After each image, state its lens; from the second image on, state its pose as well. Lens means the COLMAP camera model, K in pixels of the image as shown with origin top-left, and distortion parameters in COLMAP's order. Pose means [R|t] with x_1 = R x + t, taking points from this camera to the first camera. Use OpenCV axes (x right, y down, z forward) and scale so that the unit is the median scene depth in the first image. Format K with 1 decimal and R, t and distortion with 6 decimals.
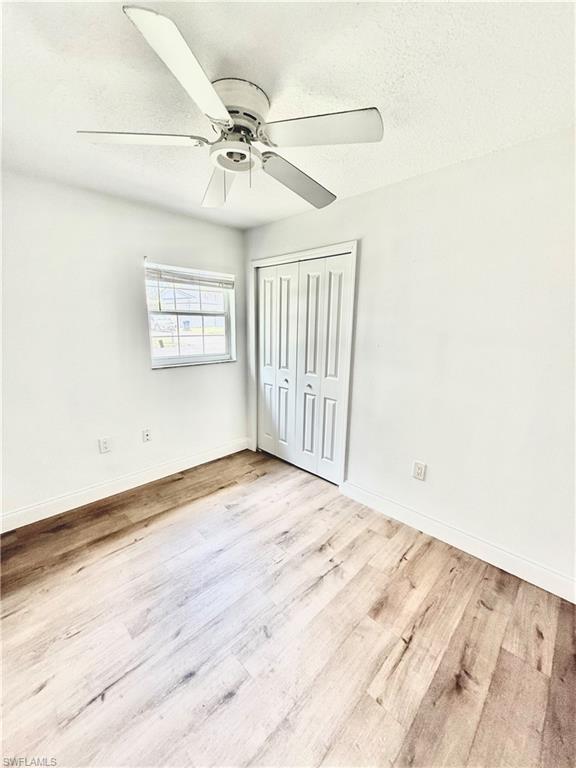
lens RADIAL K [[305.7, 0, 287.5], [0, 305.7, 382.8], [0, 0, 1]] dist [-0.001398, 0.001080]
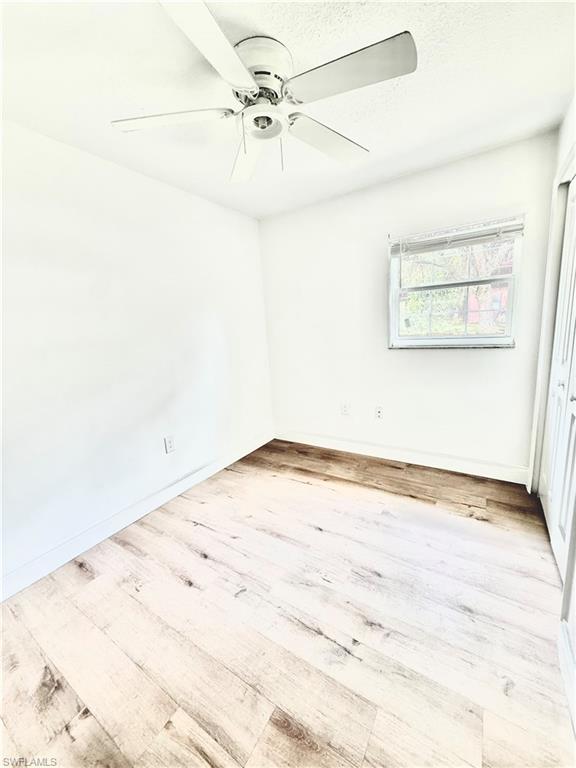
lens RADIAL K [[305.7, 0, 288.5], [0, 305.7, 383.6], [0, 0, 1]] dist [-0.001398, 0.001080]
pose [[0.210558, 0.162393, -0.963999, 0.544880], [-0.126458, 0.982345, 0.137862, -0.032176], [0.969368, 0.092877, 0.227377, 0.544463]]
